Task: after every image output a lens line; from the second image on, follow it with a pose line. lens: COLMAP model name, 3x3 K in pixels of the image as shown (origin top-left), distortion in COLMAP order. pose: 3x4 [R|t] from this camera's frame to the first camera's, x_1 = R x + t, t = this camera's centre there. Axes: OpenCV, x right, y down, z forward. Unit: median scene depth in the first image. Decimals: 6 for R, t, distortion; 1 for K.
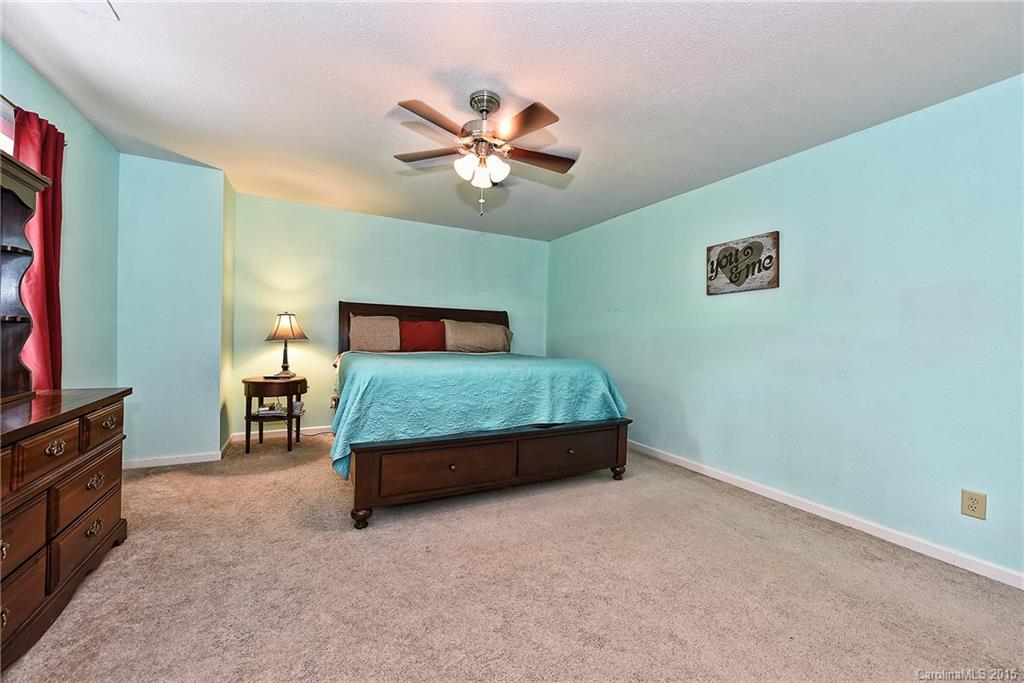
lens RADIAL K [[403.8, 0, 512.0], [0, 403.8, 341.5], [0, 0, 1]] dist [-0.000598, -0.000177]
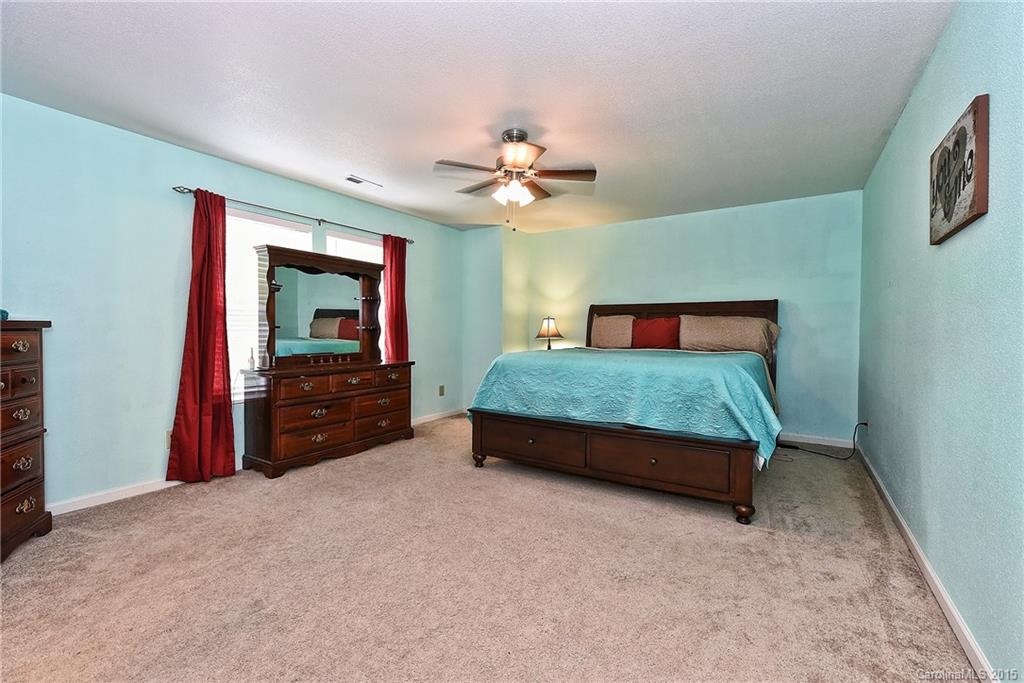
lens RADIAL K [[436.5, 0, 512.0], [0, 436.5, 341.5], [0, 0, 1]] dist [0.001513, 0.000295]
pose [[0.498562, -0.002042, -0.866852, 0.726988], [-0.003590, 0.999984, -0.004420, 0.017142], [0.866847, 0.005315, 0.498546, 0.235534]]
